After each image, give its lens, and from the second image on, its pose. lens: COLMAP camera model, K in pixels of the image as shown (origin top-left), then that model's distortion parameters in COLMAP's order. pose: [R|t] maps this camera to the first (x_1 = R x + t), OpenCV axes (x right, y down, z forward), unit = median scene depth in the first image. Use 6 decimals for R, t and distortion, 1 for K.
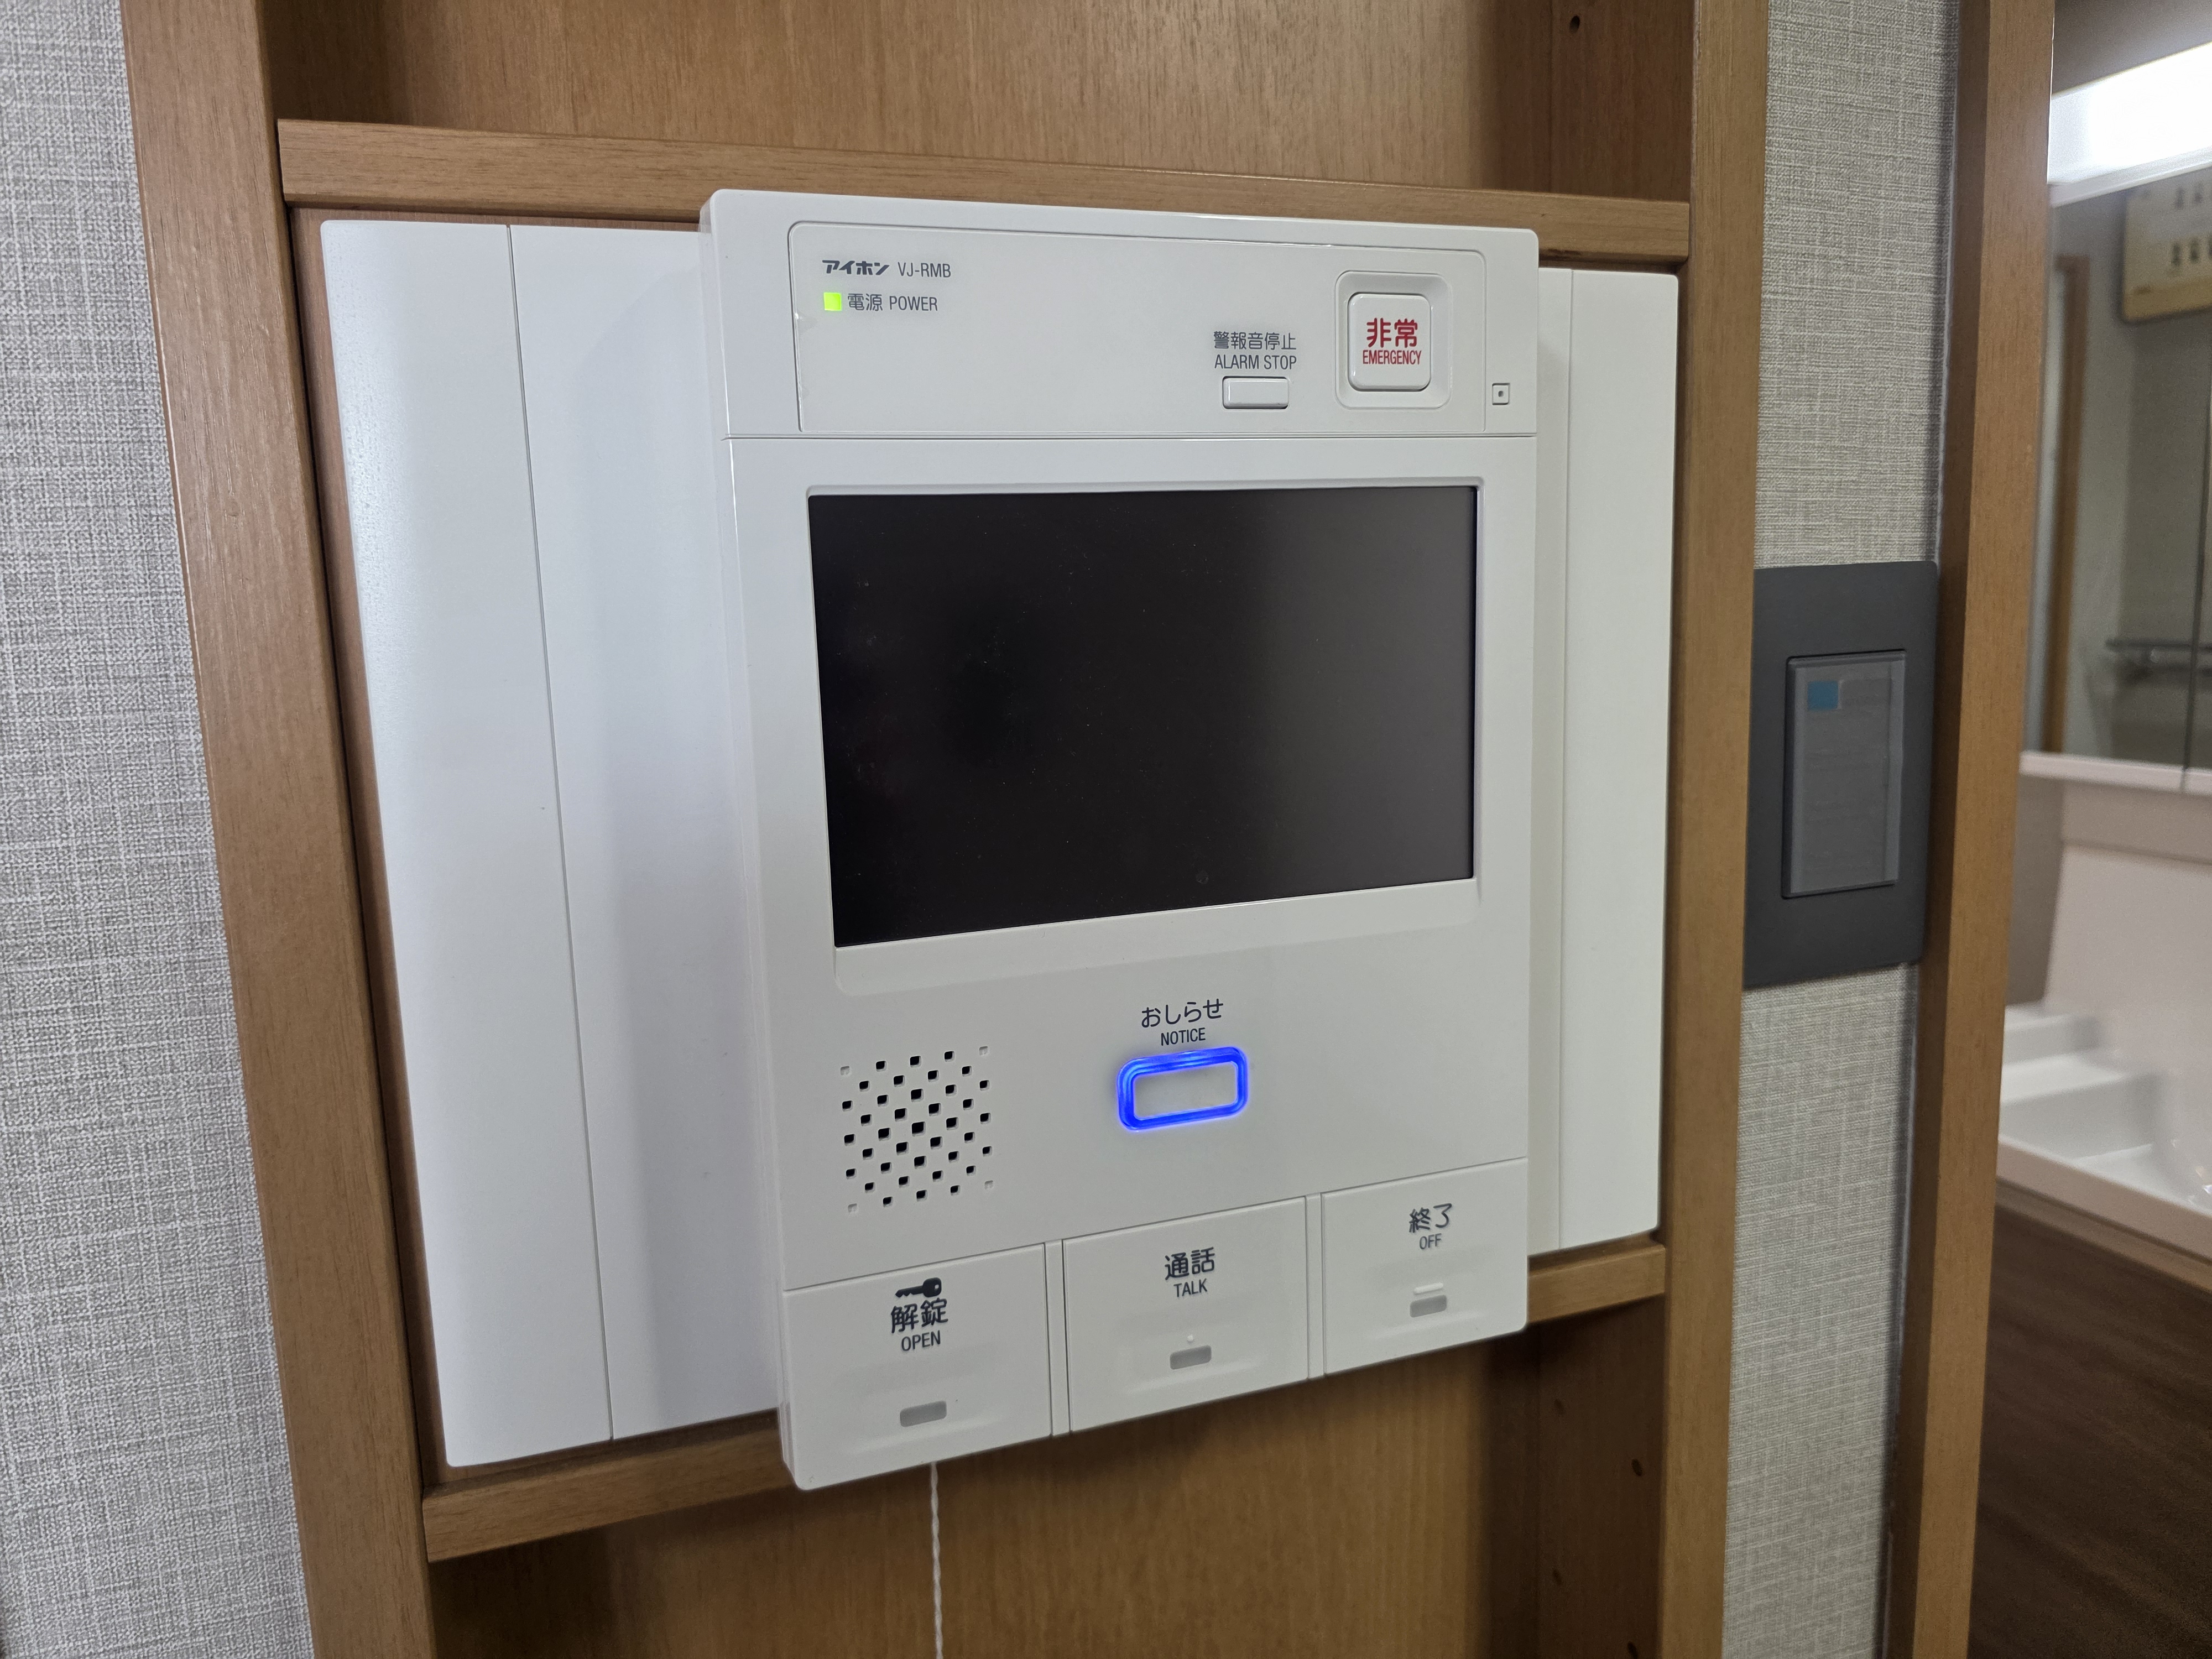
lens RADIAL K [[1490.1, 0, 1120.8], [0, 1490.1, 833.3], [0, 0, 1]] dist [0.017087, -0.020901]
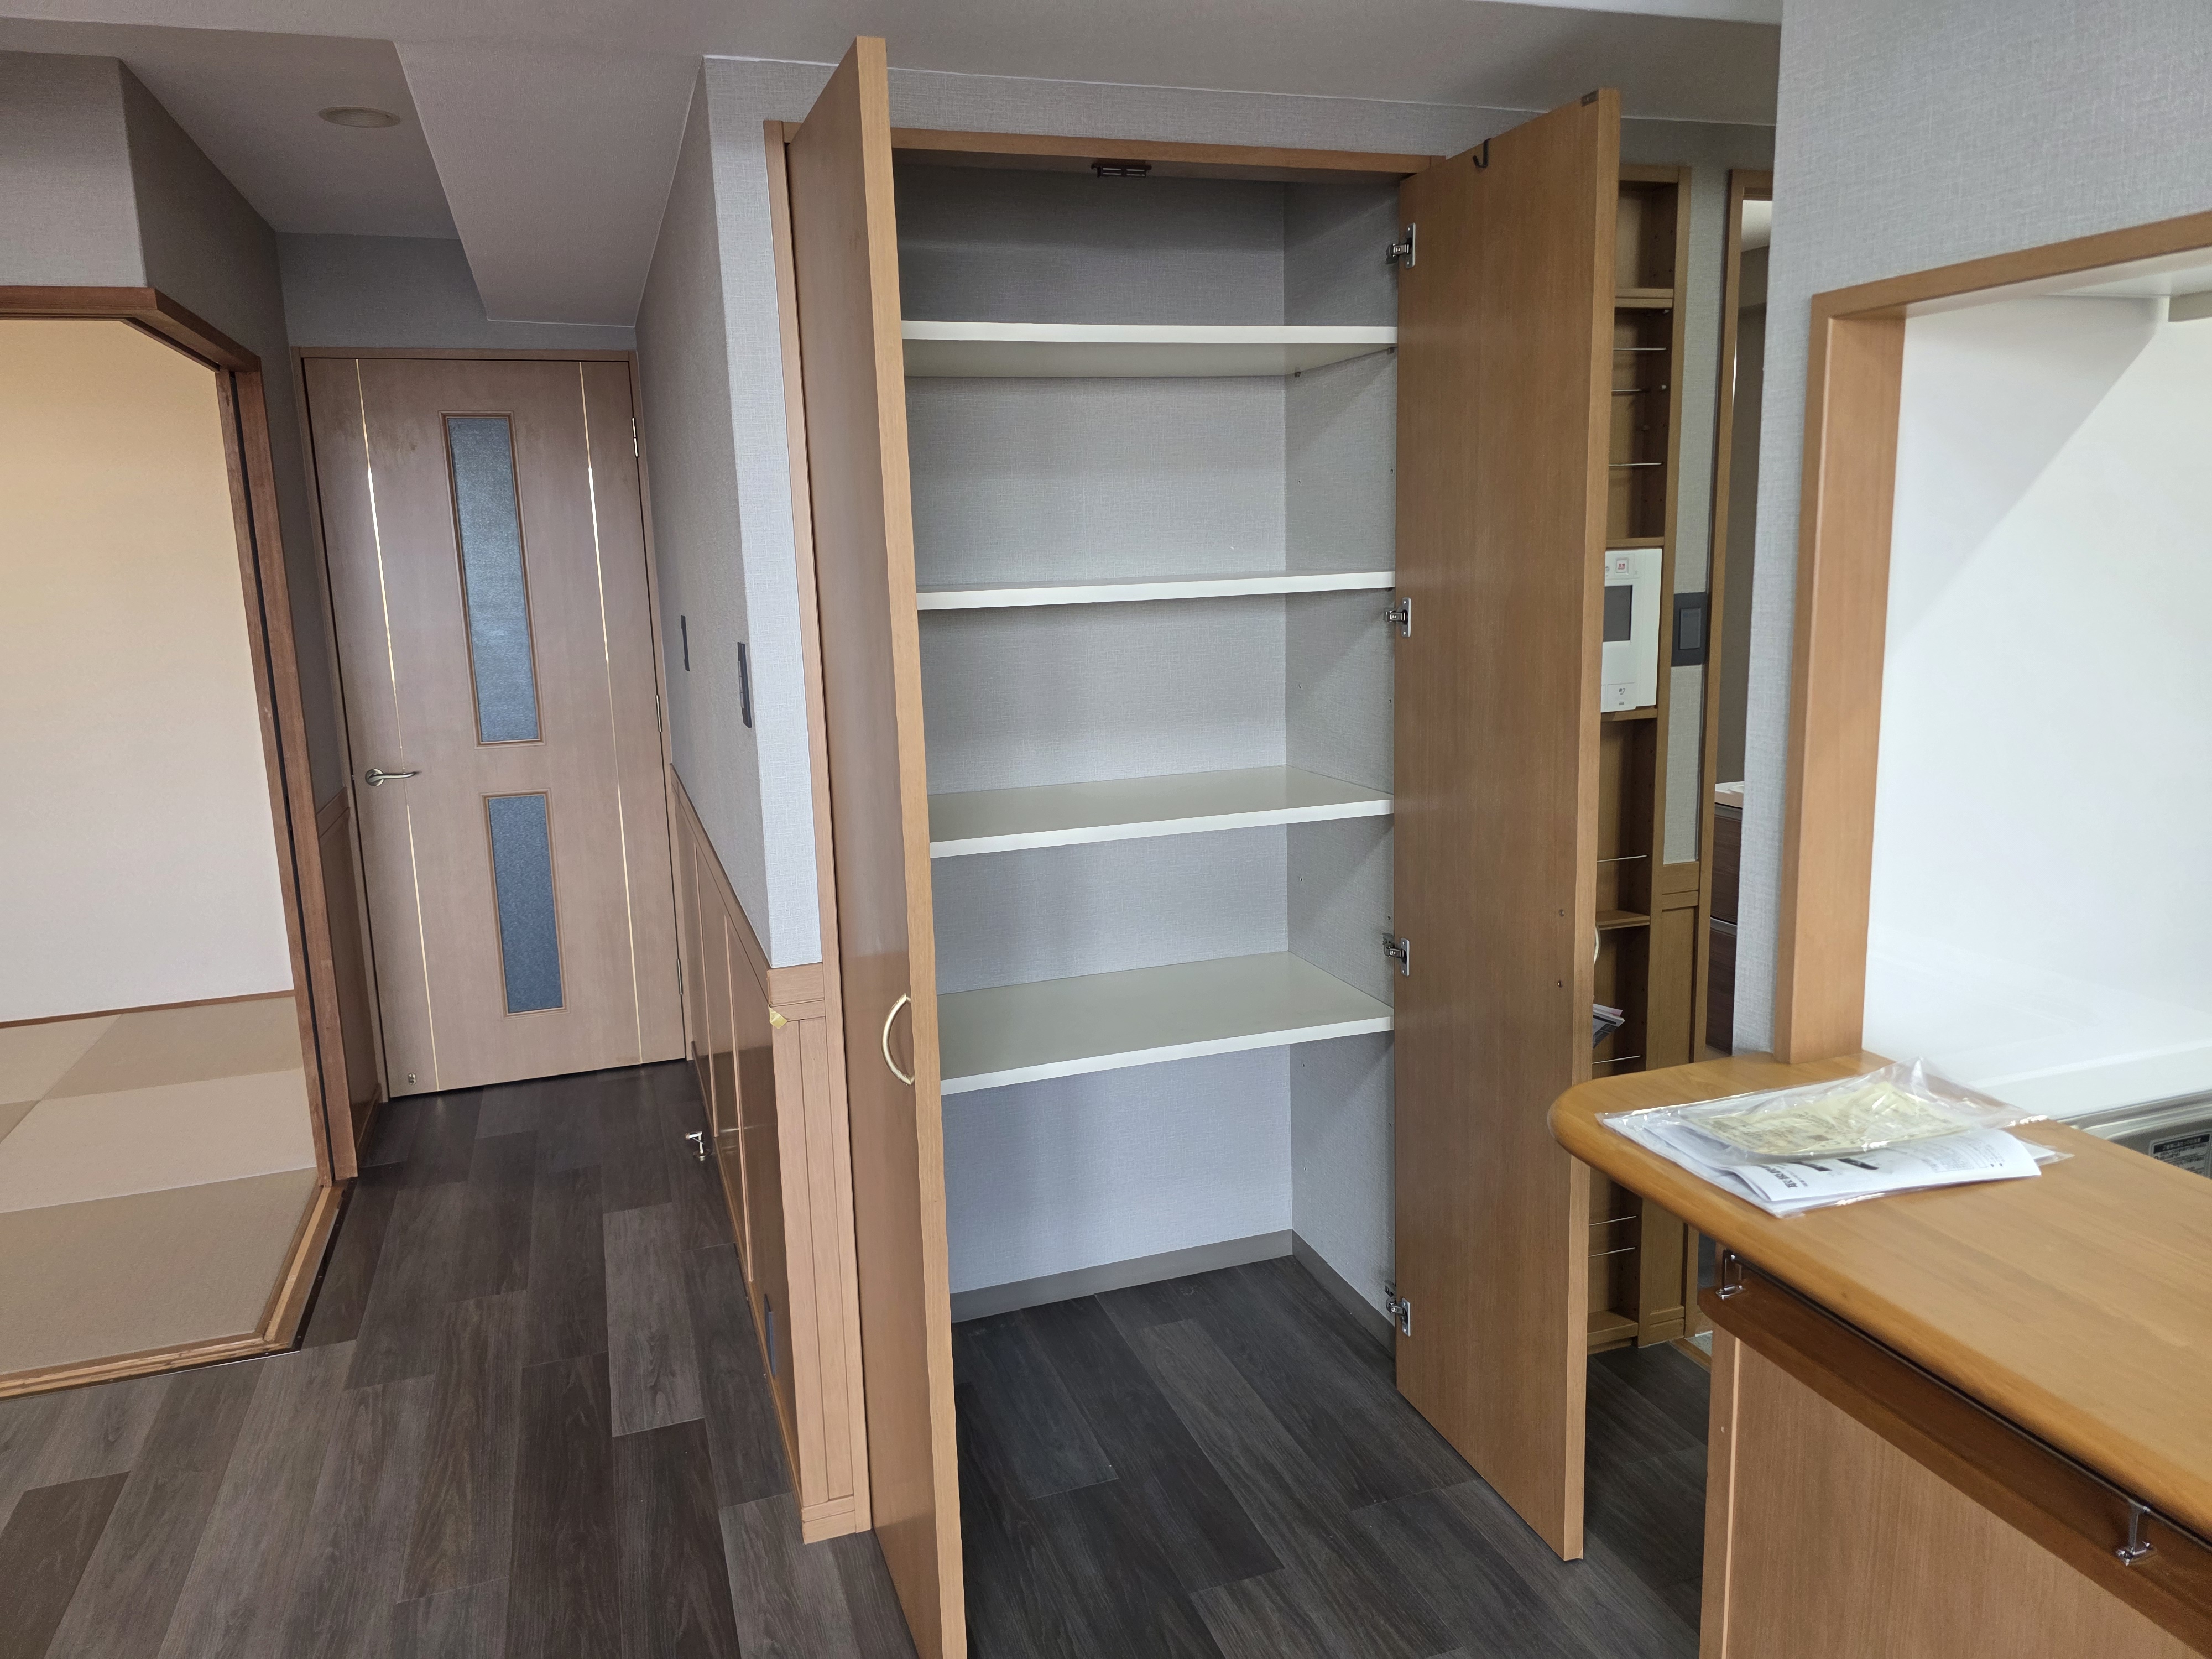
lens RADIAL K [[1490.1, 0, 1088.6], [0, 1490.1, 802.1], [0, 0, 1]] dist [0.017087, -0.020901]
pose [[0.999837, 0.005923, -0.017056, -1.617464], [-0.005460, 0.999619, 0.027050, 0.456132], [0.017209, -0.026953, 0.999489, -4.497738]]
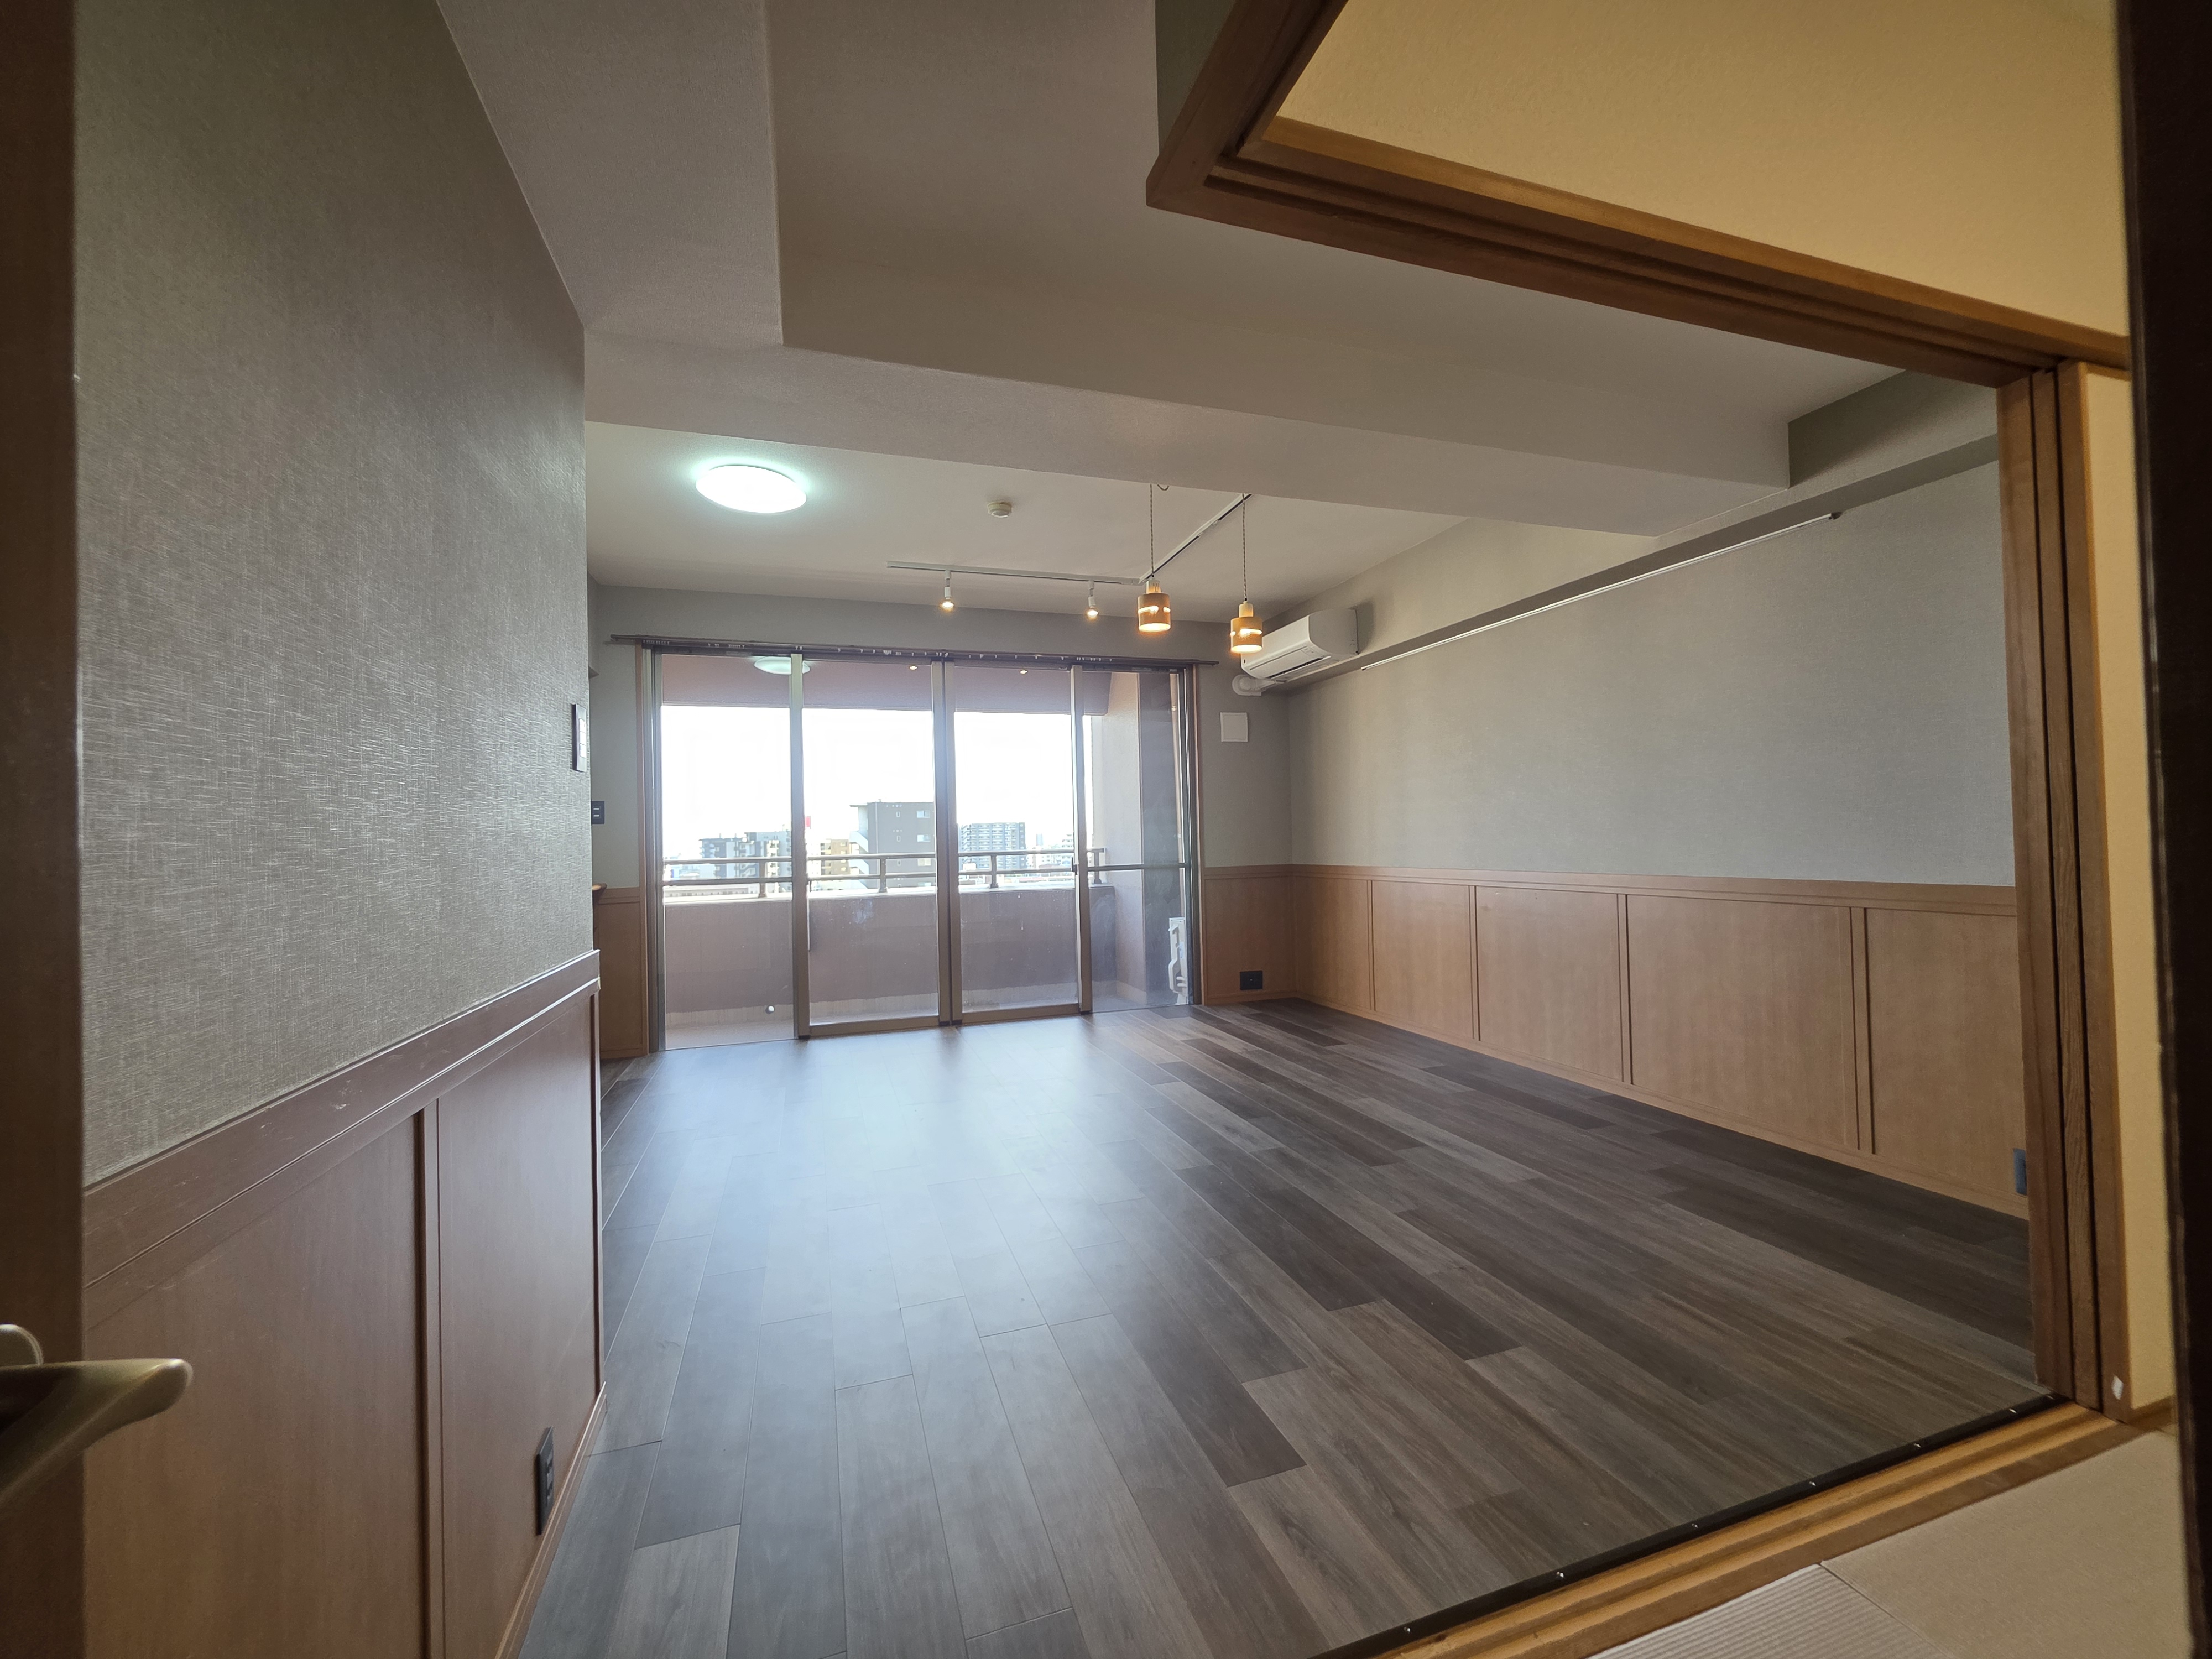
lens RADIAL K [[884.2, 0, 1100.7], [0, 884.2, 827.2], [0, 0, 1]] dist [0.000660, 0.000163]
pose [[-0.997862, 0.059446, 0.027165, -4.871150], [0.062465, 0.989705, 0.128774, 0.248982], [-0.019230, 0.130196, -0.991302, 3.480350]]
